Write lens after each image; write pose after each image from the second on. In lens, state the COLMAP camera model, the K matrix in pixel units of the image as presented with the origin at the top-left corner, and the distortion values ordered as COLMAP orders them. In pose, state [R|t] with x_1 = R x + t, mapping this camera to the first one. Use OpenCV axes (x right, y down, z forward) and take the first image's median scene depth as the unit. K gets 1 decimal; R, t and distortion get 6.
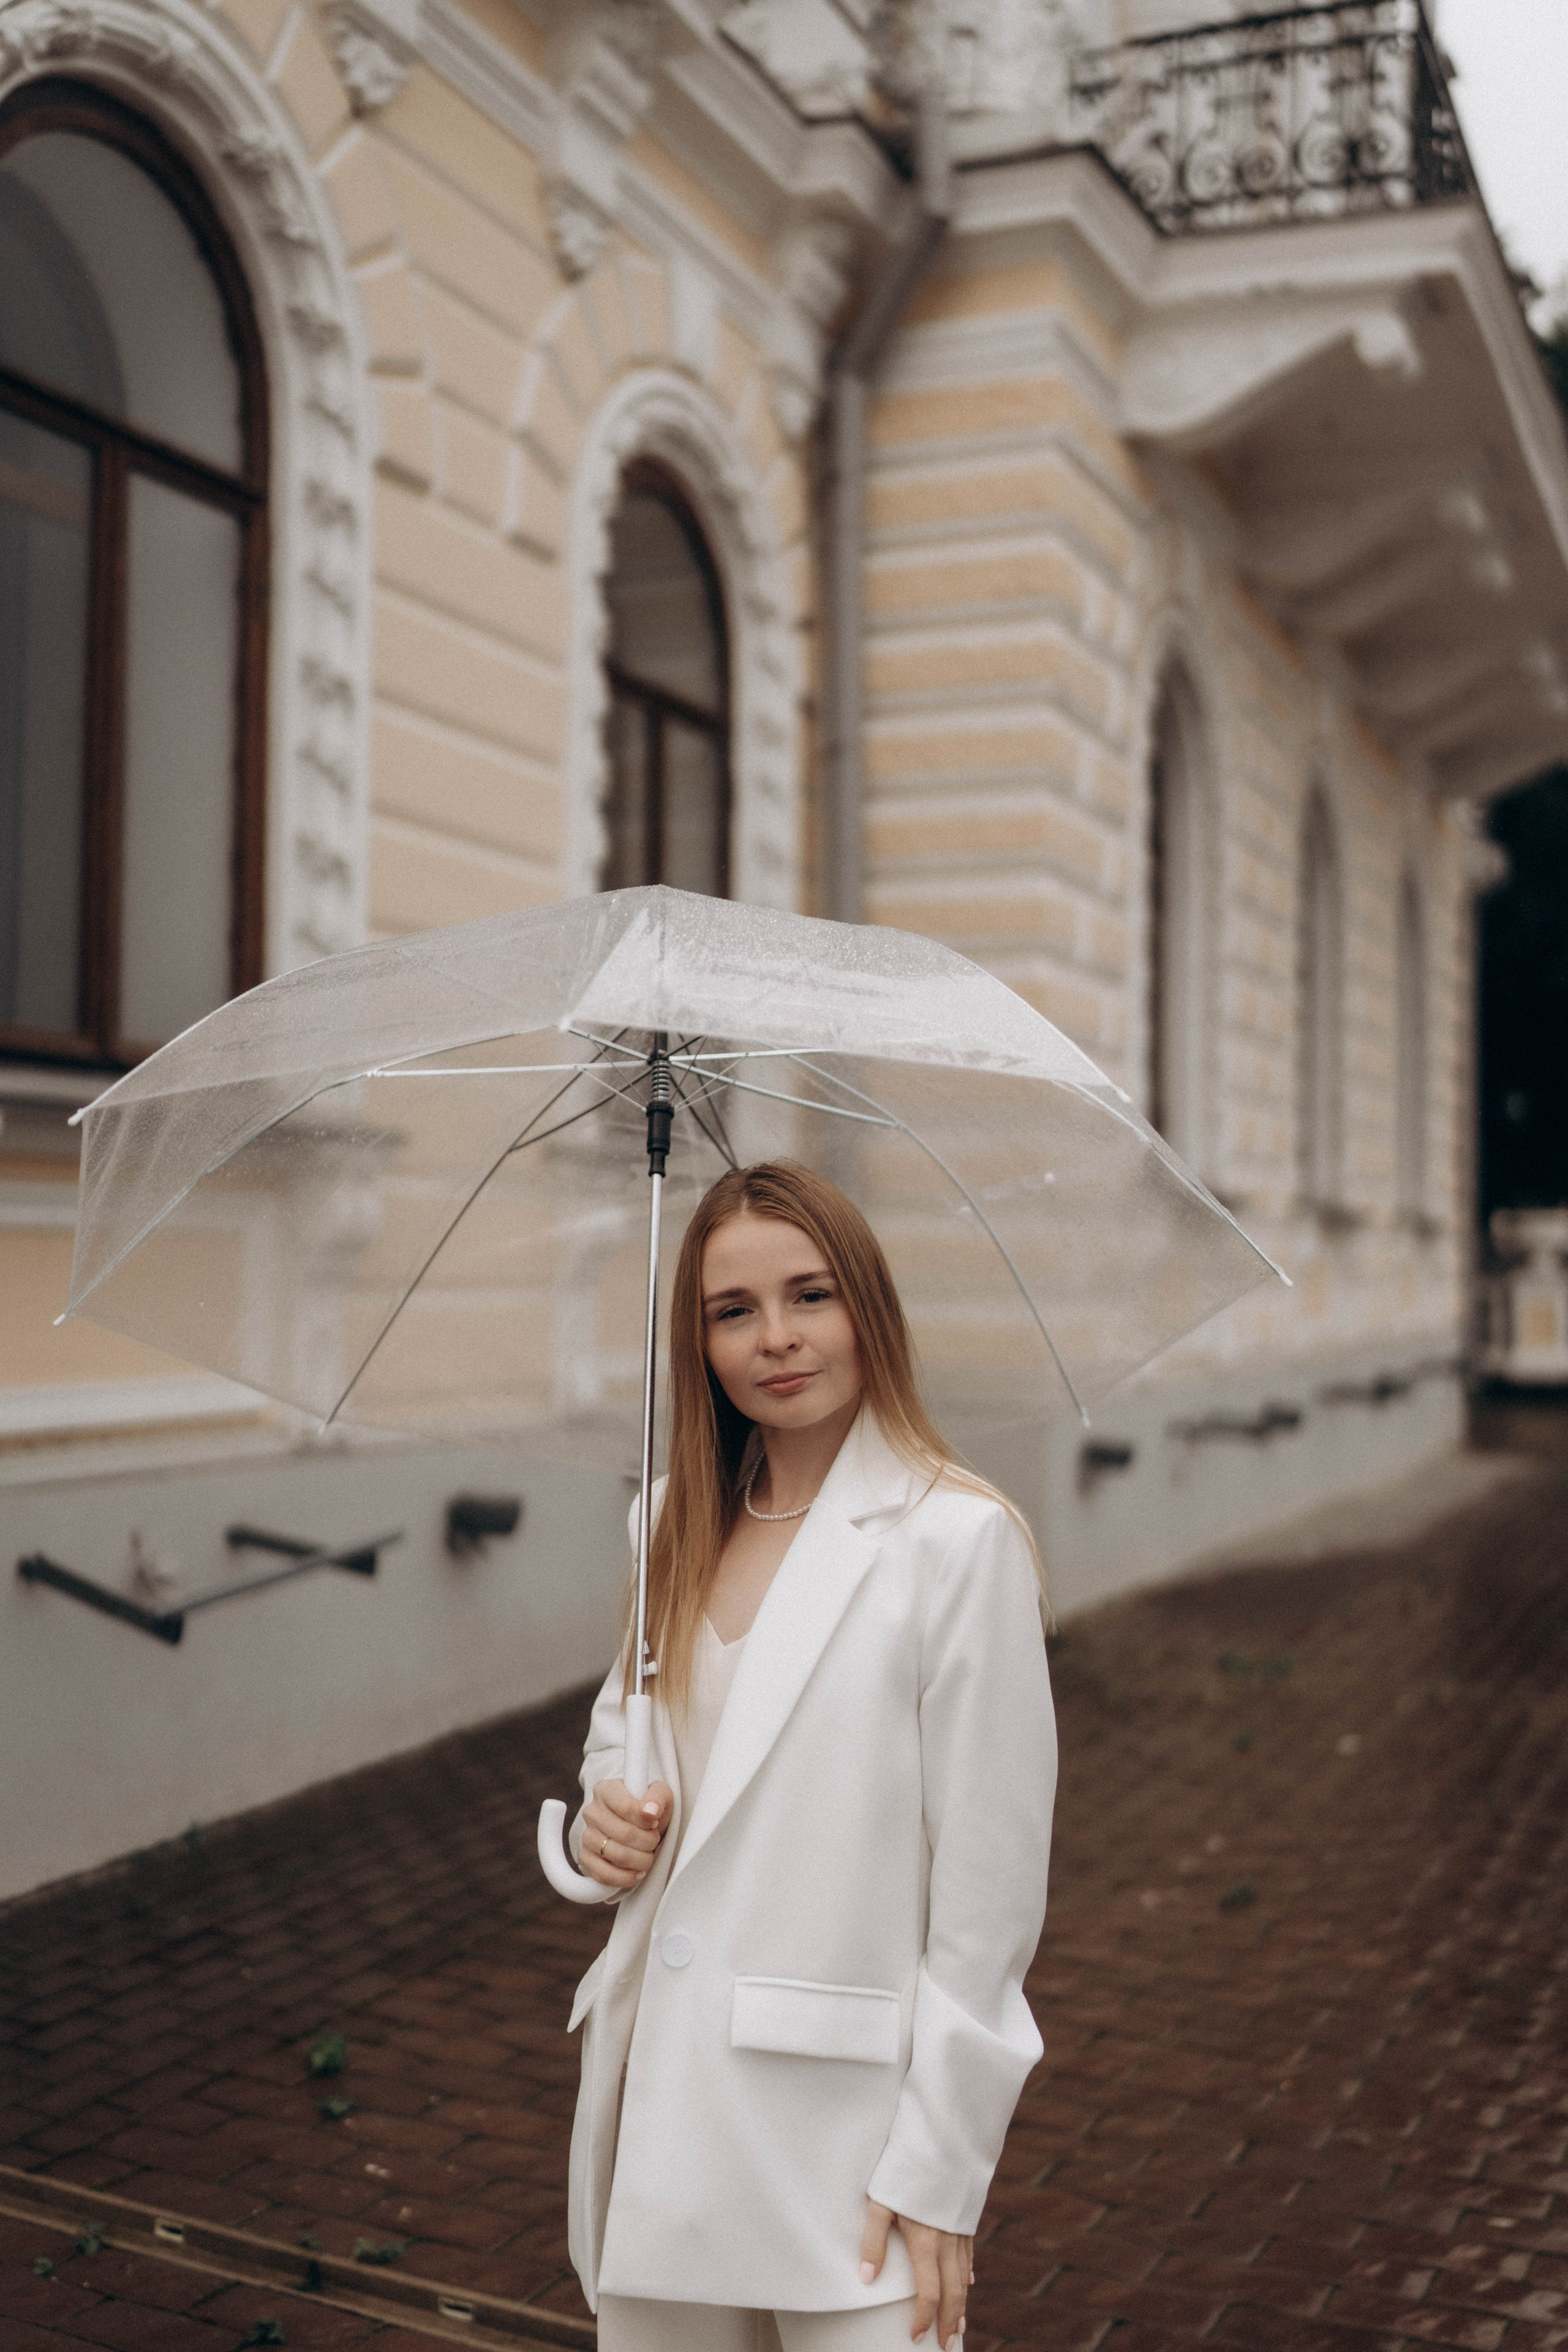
lens RADIAL K [[2327.0, 0, 776.8], [0, 2327.0, 1186.9], [0, 0, 1]] dist [0.041143, -0.233689]
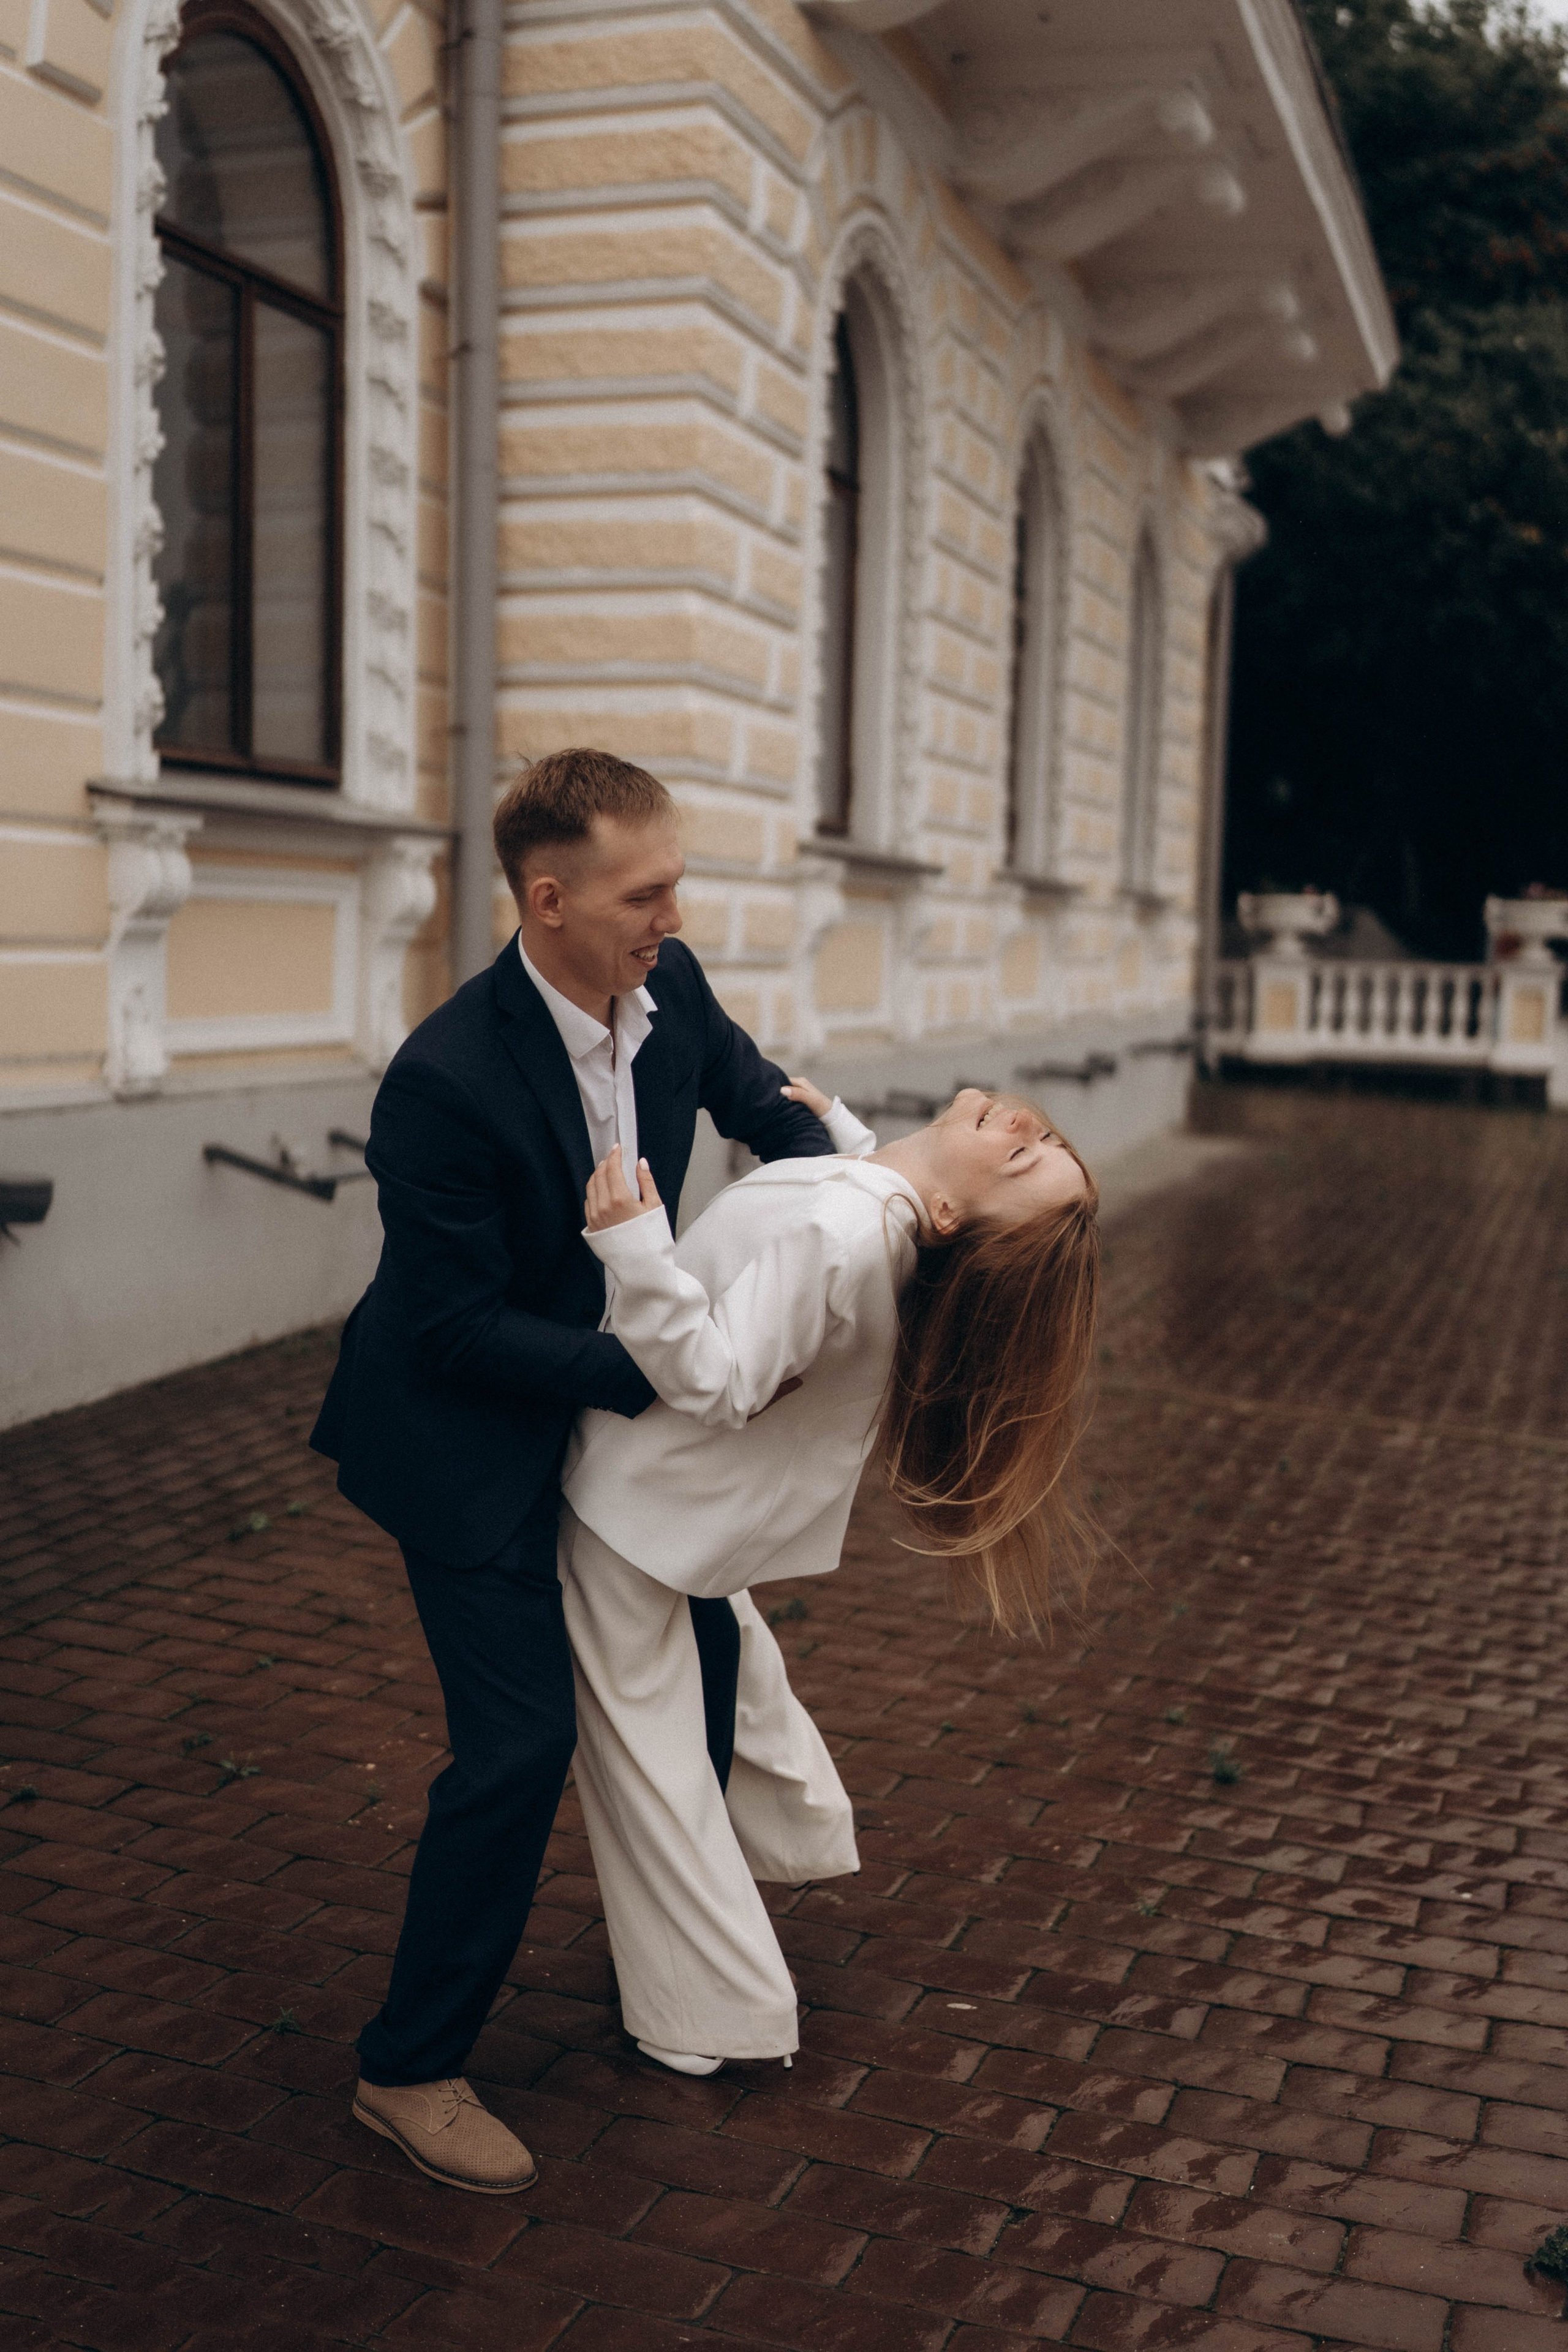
lens RADIAL K [[2313.0, 0, 784.0], [0, 2313.0, 1176.0], [0, 0, 1]] dist [0.048291, -0.253049]
pose [[0.995769, 0.004092, 0.091798, 0.068598], [-0.016293, 0.991040, 0.132566, 0.007298], [-0.090434, -0.133501, 0.986914, 0.073249]]
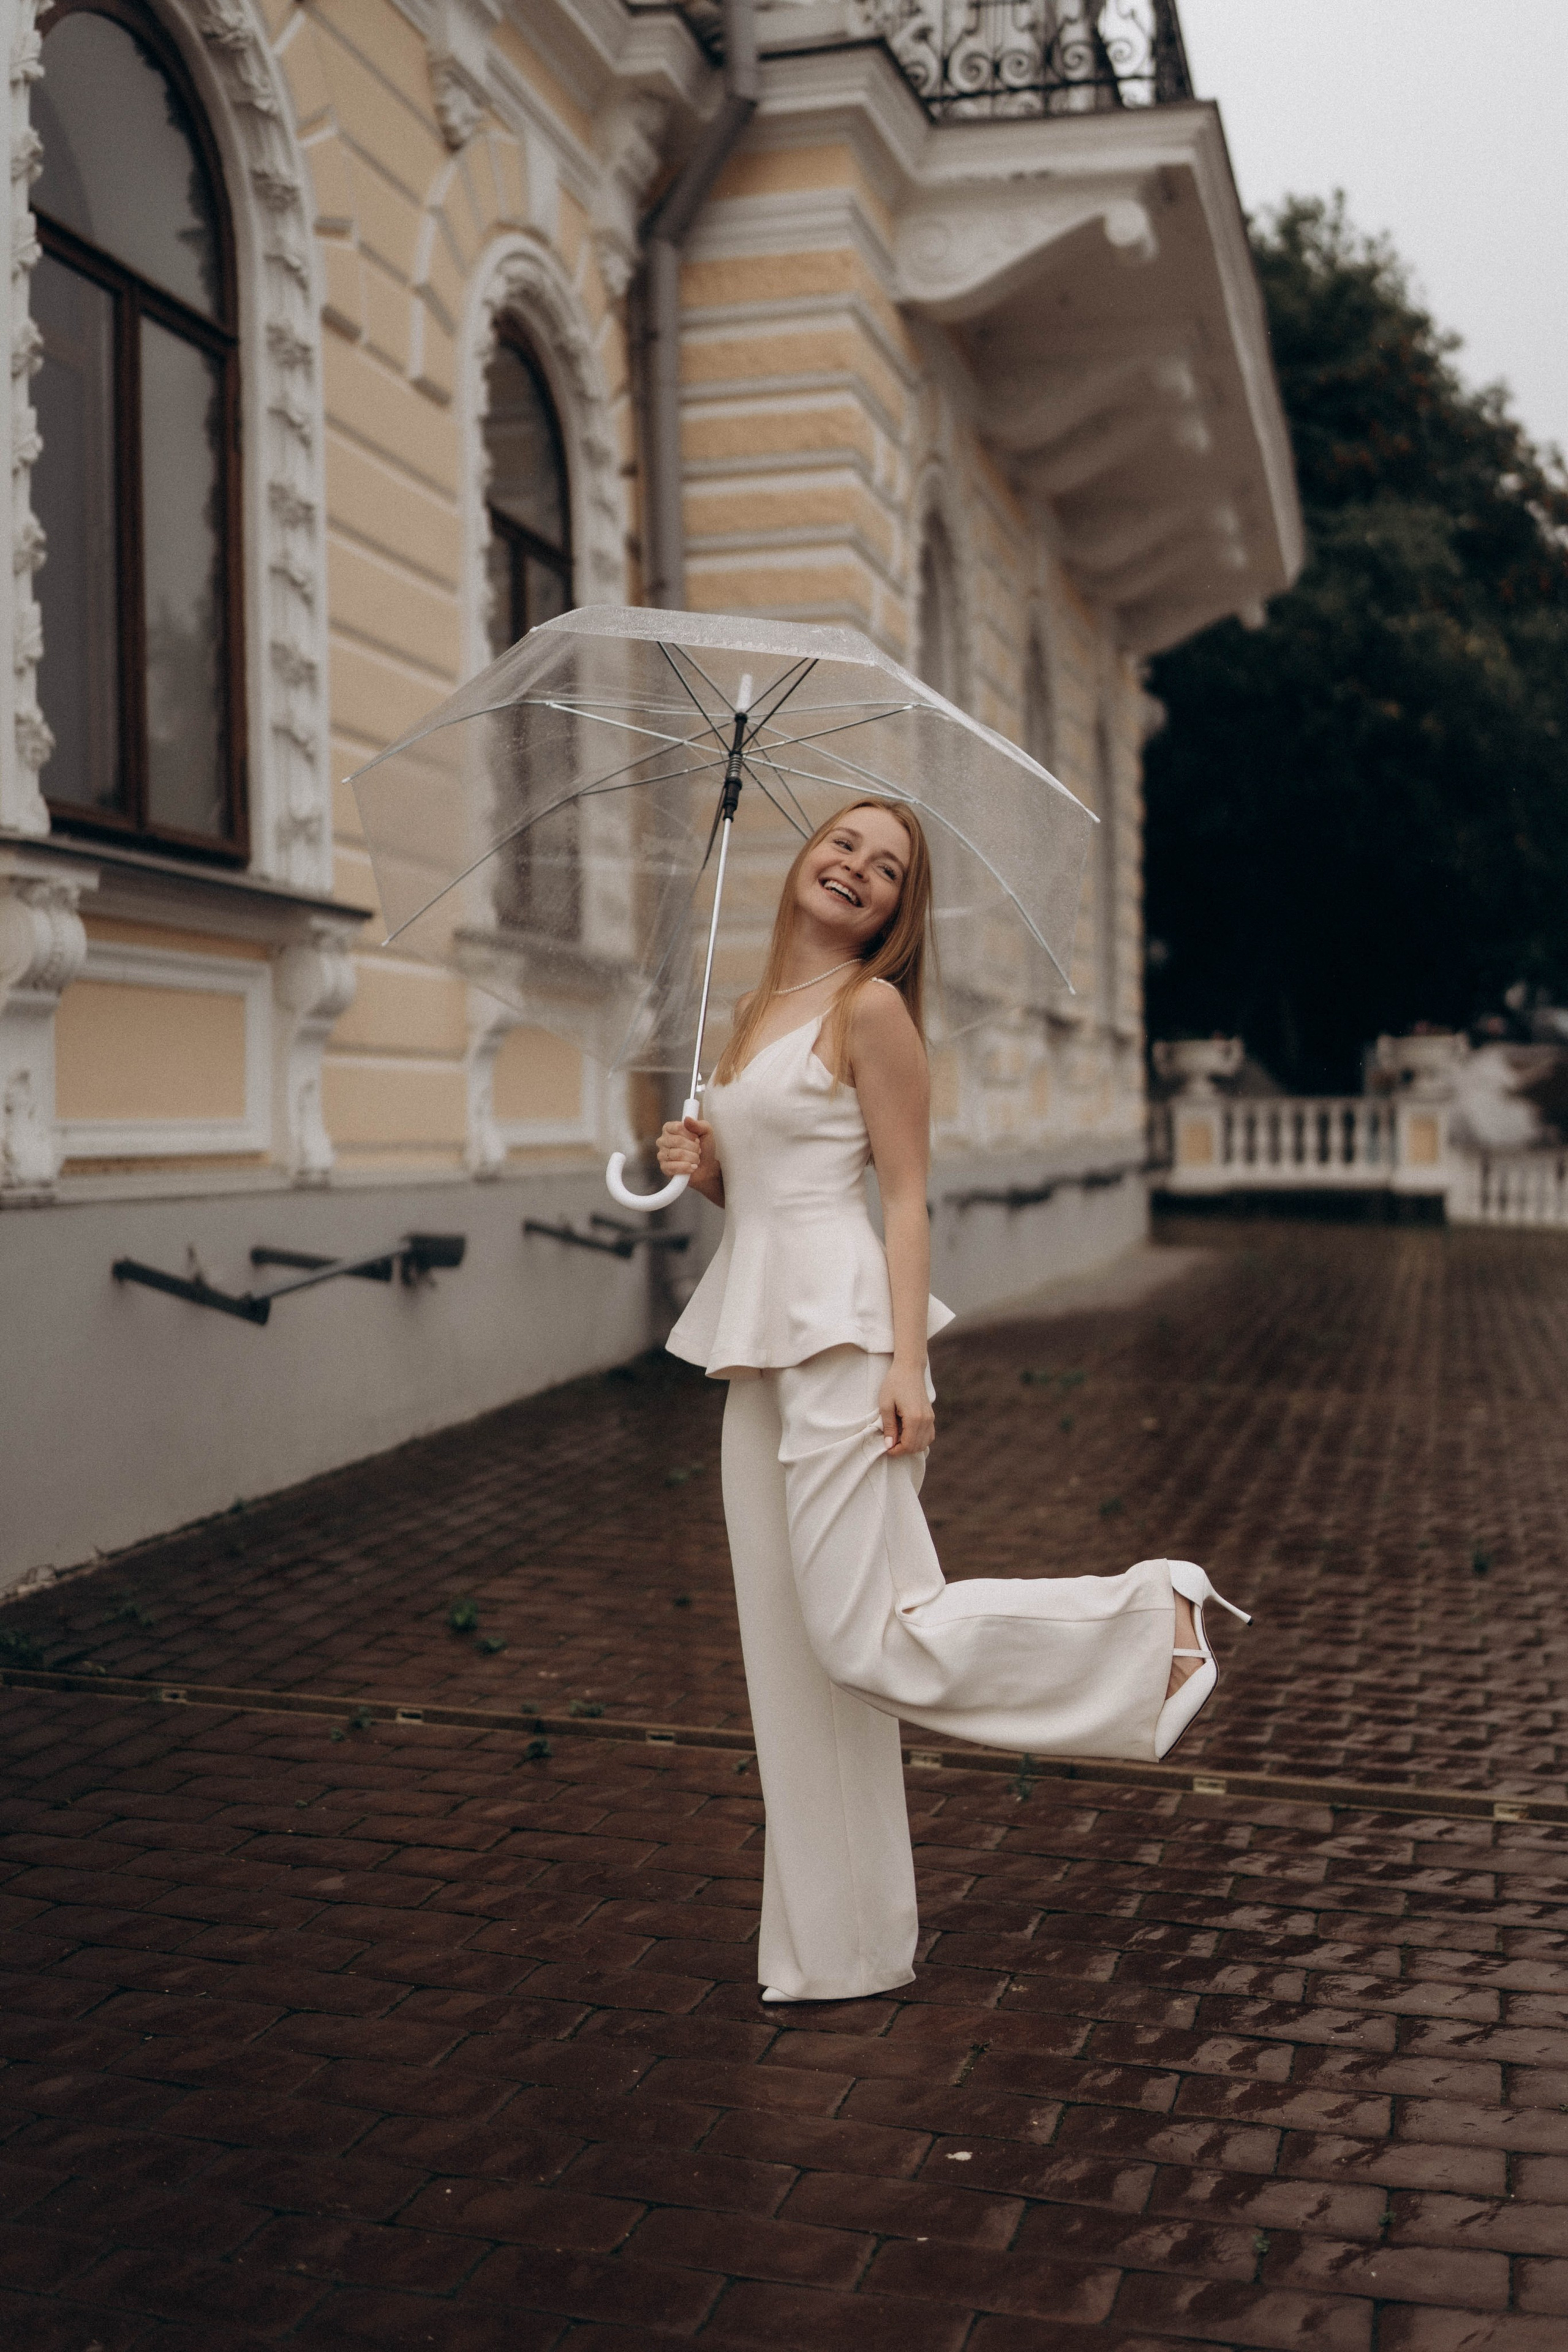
lens RADIAL K [[2313.0, 0, 784.0], [0, 2313.0, 1176.0], [0, 0, 1]] dist [0.048291, -0.253049]
pose [[0.986958, -0.030747, 0.158012, -0.102668], [0.022651, 0.998349, 0.052783, 0.037296], [-0.159374, -0.048516, 0.986025, -0.113314]]
